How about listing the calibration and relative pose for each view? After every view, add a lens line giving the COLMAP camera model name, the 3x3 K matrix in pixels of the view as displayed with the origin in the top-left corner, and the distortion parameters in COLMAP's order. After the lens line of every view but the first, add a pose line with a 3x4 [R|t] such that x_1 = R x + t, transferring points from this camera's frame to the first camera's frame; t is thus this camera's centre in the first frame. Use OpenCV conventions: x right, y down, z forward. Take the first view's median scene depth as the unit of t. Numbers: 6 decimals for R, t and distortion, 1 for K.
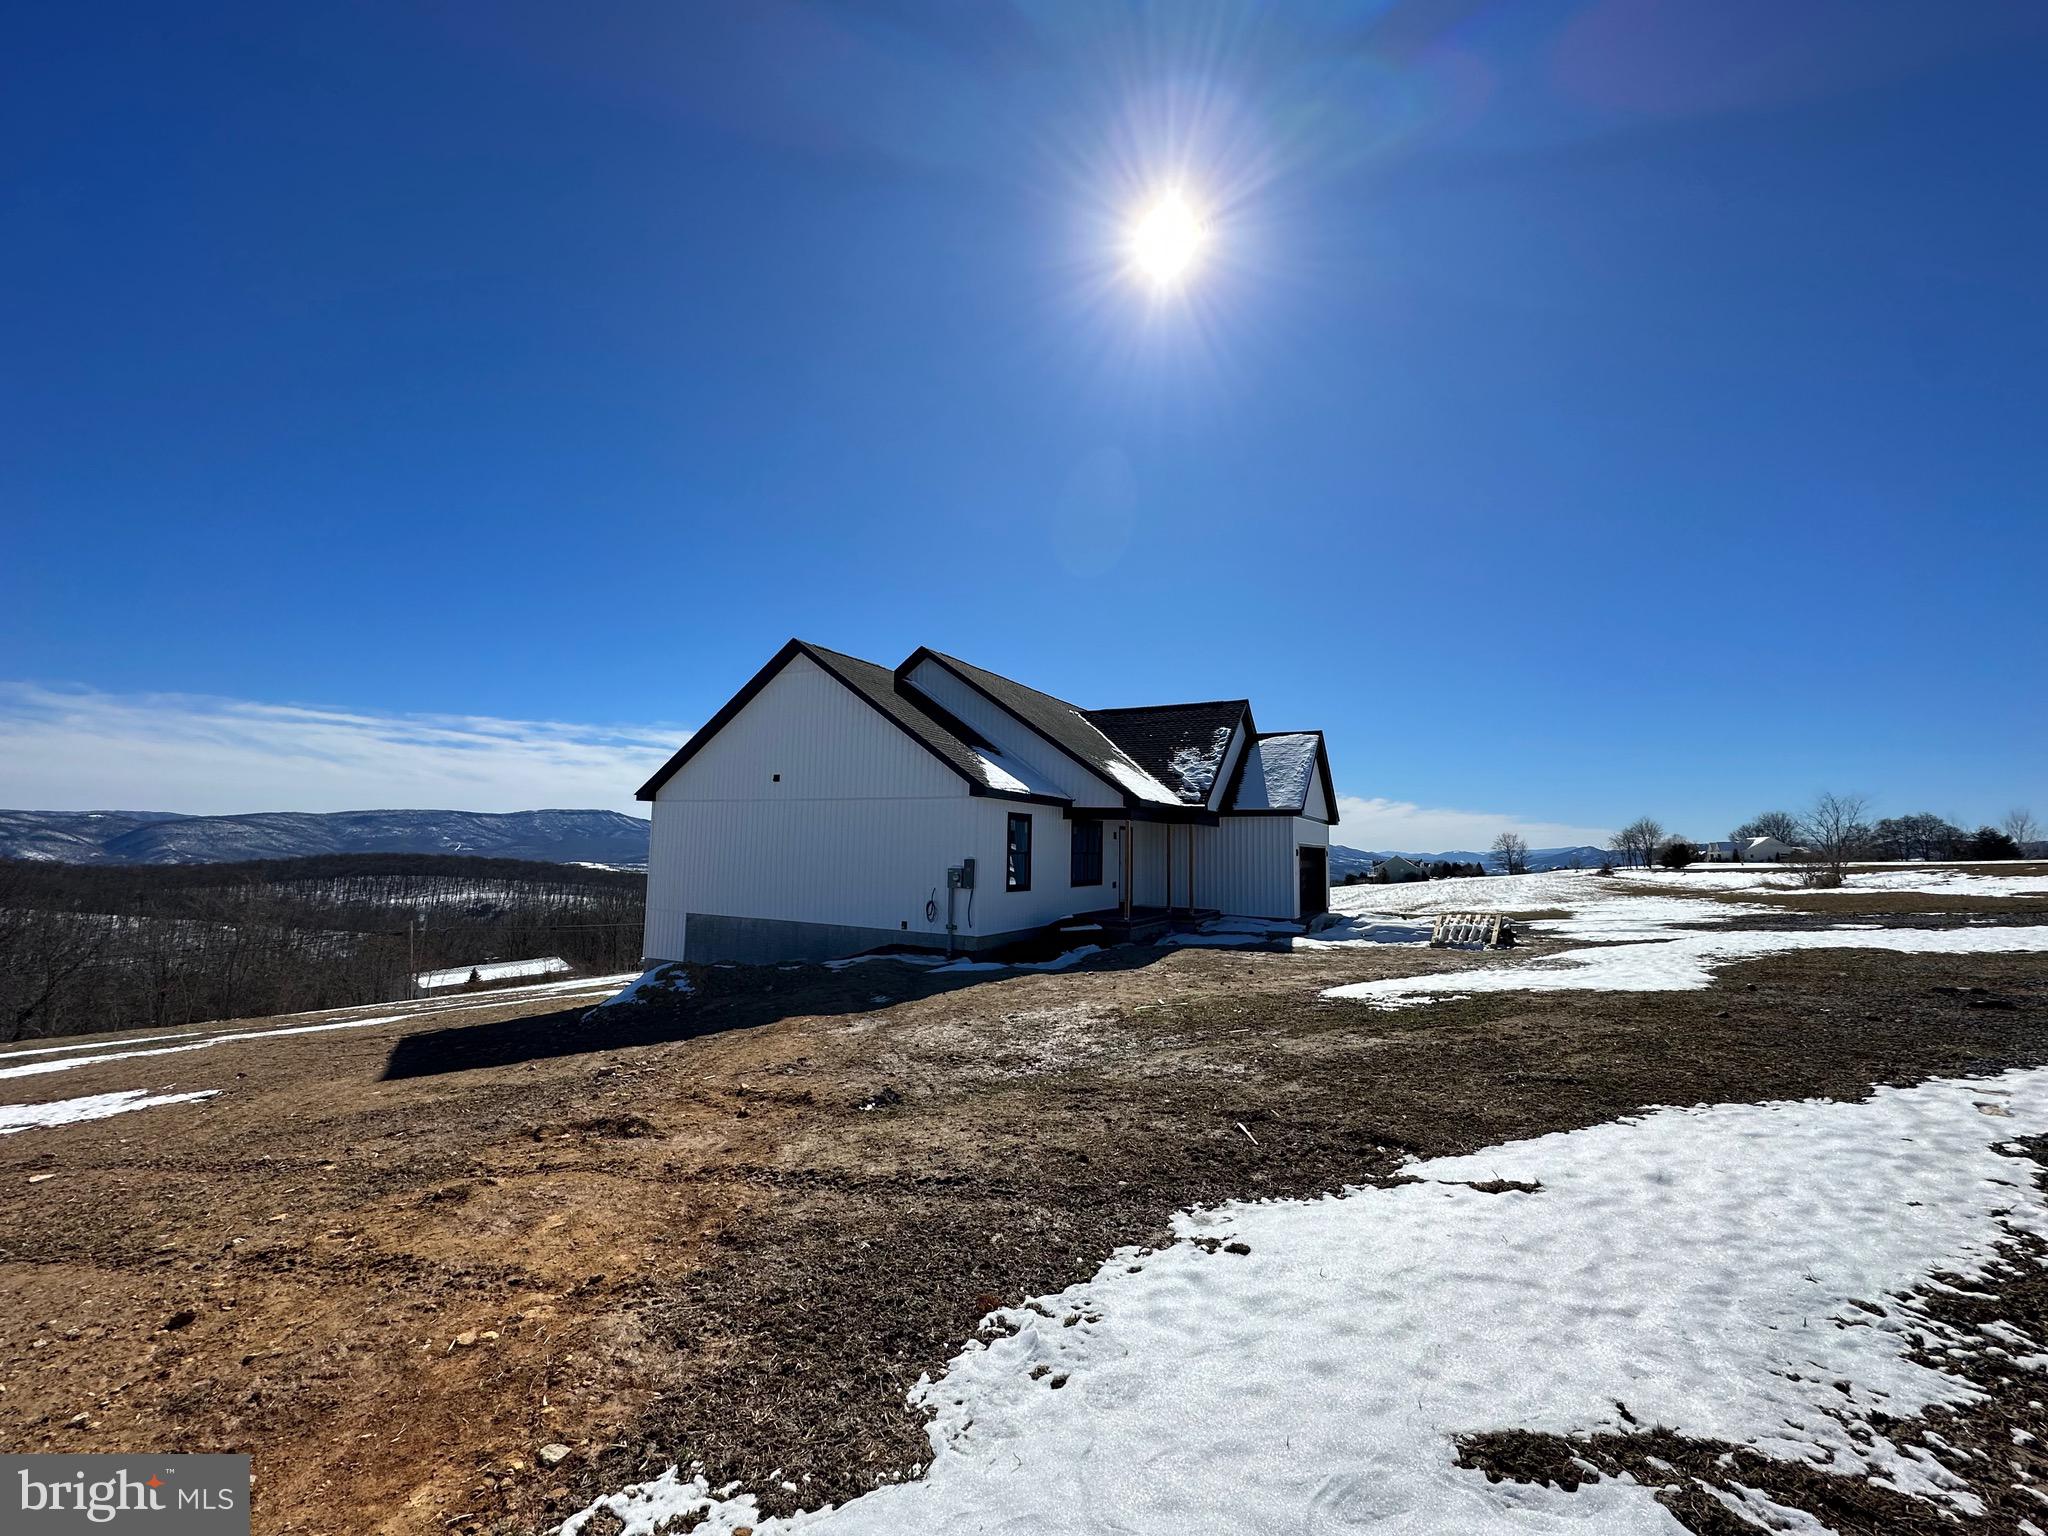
lens RADIAL K [[816.2, 0, 1024.9], [0, 816.2, 773.4], [0, 0, 1]] dist [-0.004413, 0.000922]
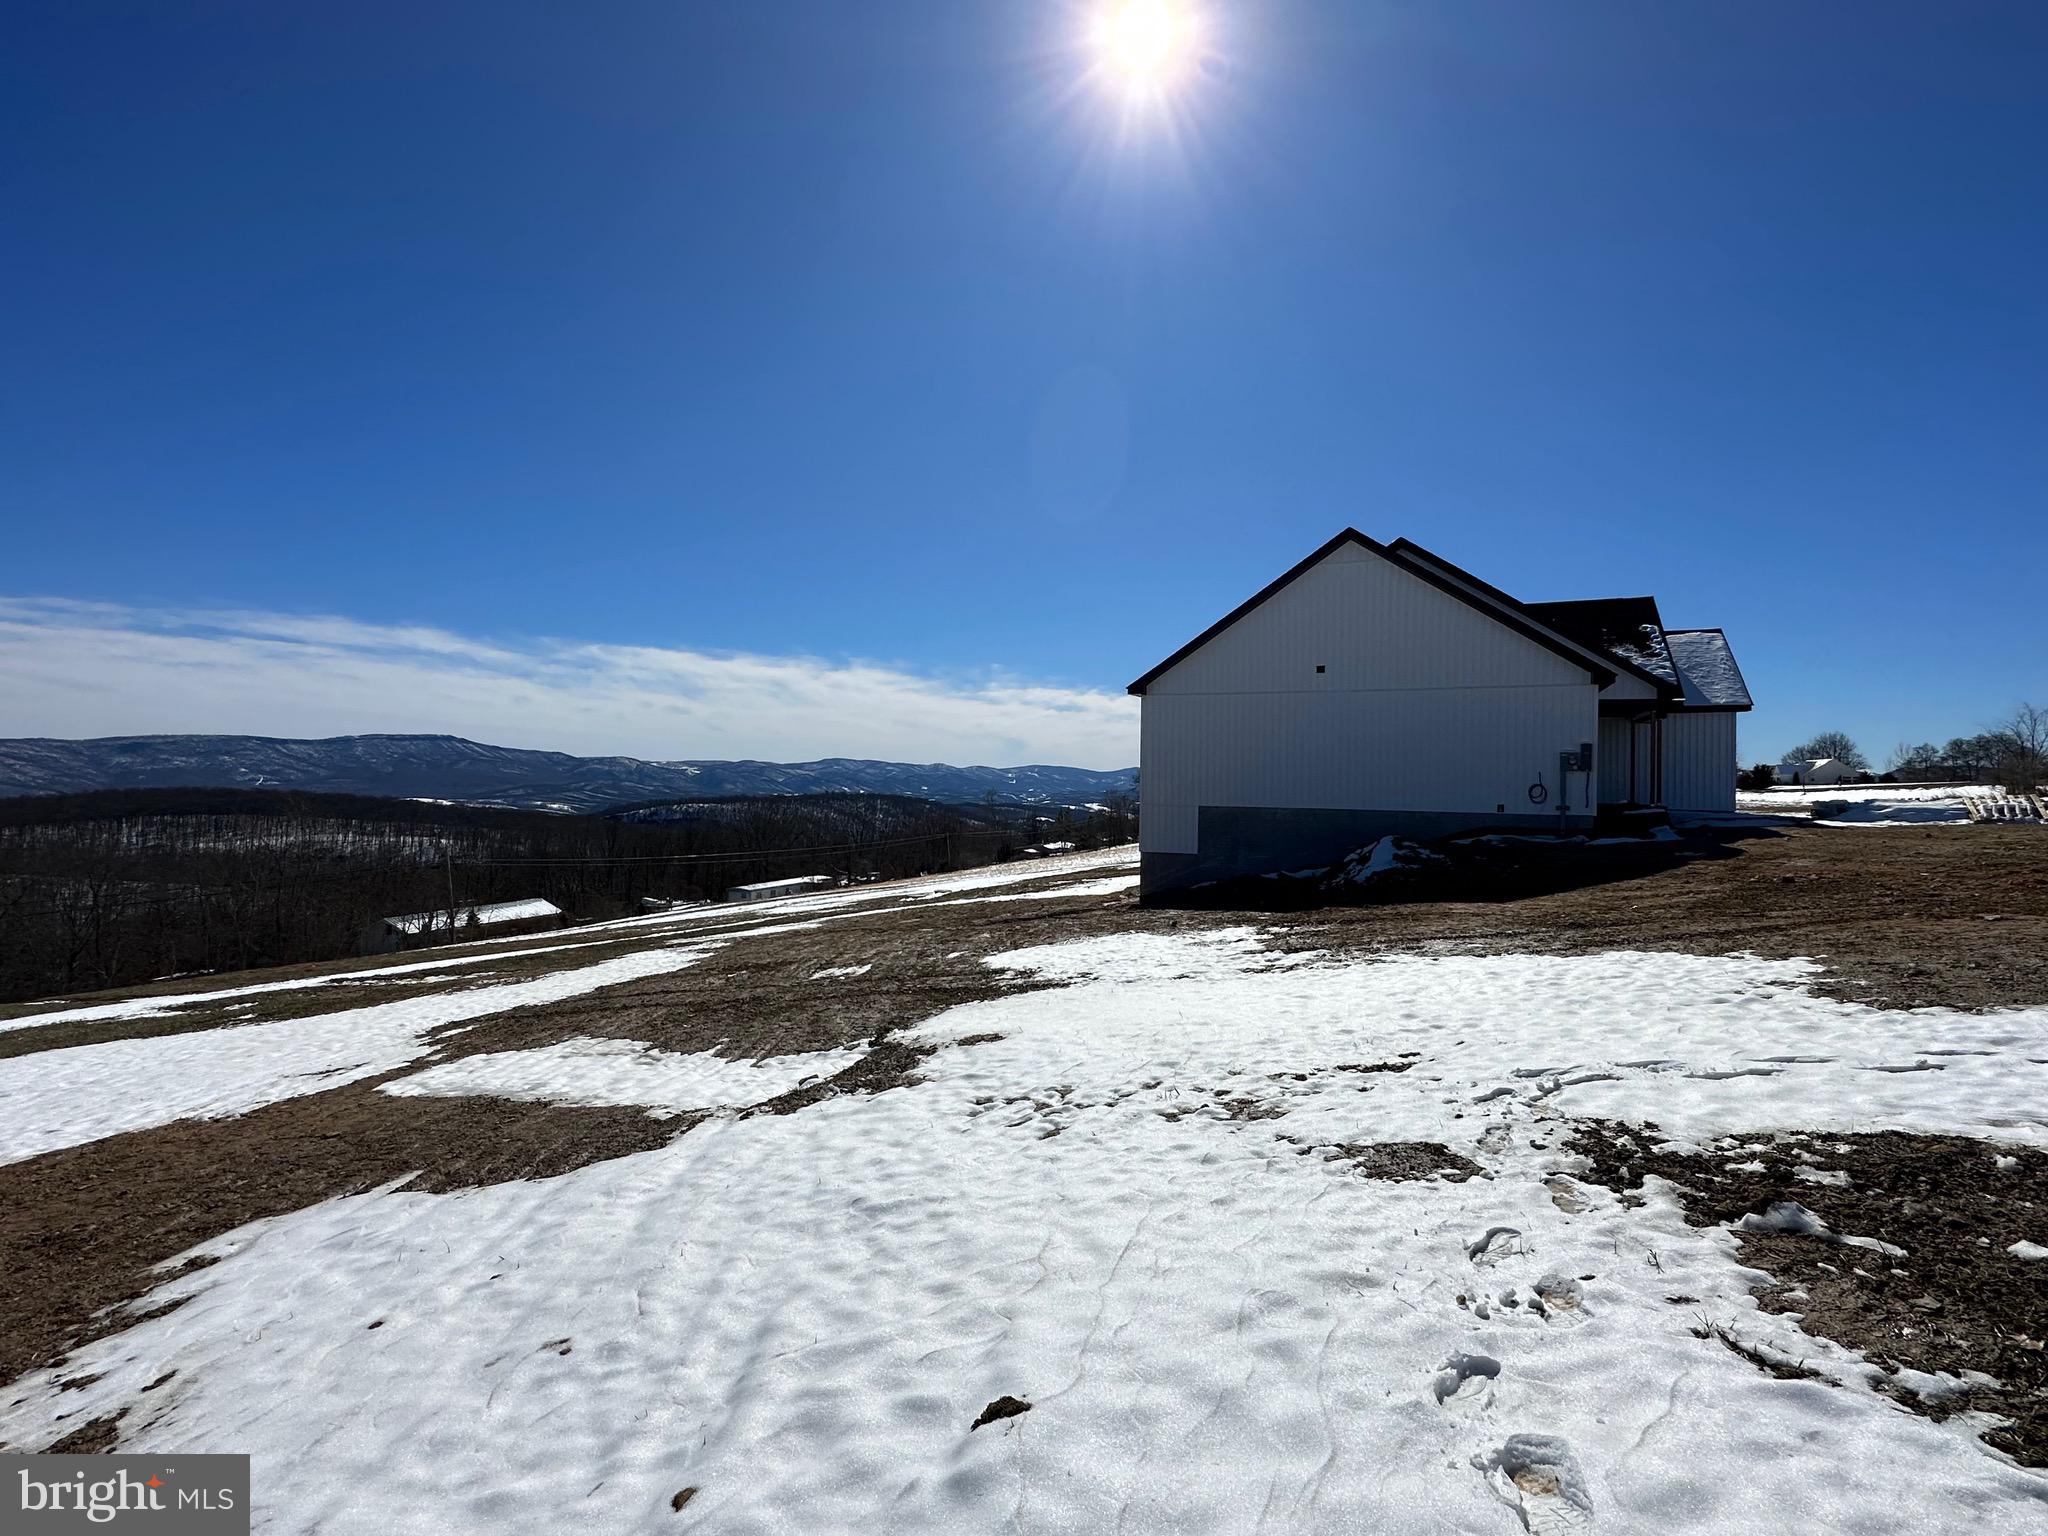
lens RADIAL K [[953.3, 0, 1024.1], [0, 953.3, 773.1], [0, 0, 1]] dist [-0.006032, 0.001352]
pose [[0.997484, -0.003789, 0.070785, -0.162927], [-0.002263, 0.996359, 0.085228, 0.007422], [-0.070850, -0.085174, 0.993844, -0.031894]]
